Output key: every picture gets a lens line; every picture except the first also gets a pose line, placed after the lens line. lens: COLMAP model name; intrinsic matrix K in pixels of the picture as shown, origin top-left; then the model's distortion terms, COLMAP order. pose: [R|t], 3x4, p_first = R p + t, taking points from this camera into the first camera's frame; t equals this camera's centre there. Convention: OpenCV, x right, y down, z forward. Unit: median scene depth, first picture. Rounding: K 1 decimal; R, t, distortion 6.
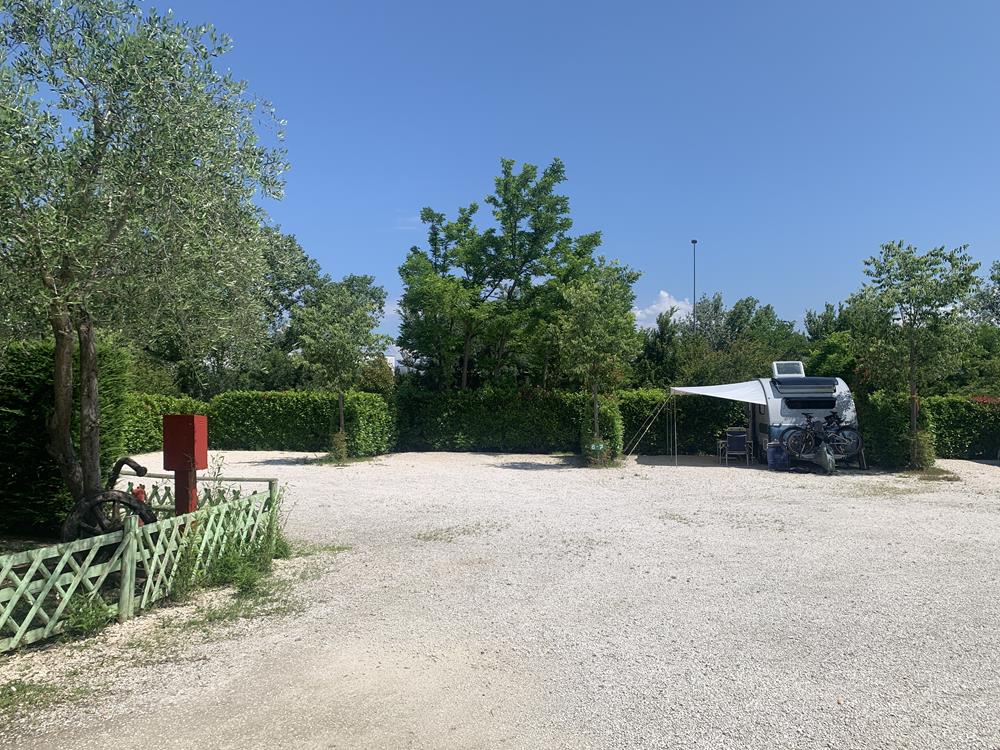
lens RADIAL K [[759.4, 0, 482.9], [0, 759.4, 377.6], [0, 0, 1]] dist [0.038360, -0.046497]
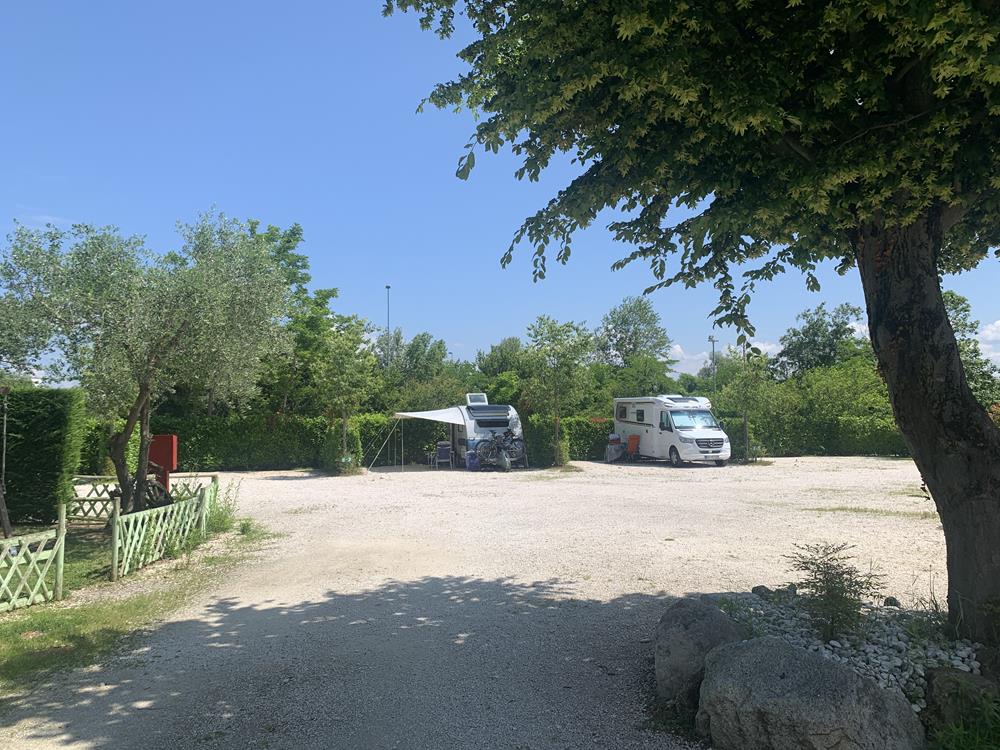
lens RADIAL K [[759.4, 0, 490.5], [0, 759.4, 371.8], [0, 0, 1]] dist [0.038360, -0.046497]
pose [[0.905392, 0.014610, 0.424326, -0.163650], [0.002166, 0.999236, -0.039025, -0.006656], [-0.424572, 0.036252, 0.904668, -0.259092]]
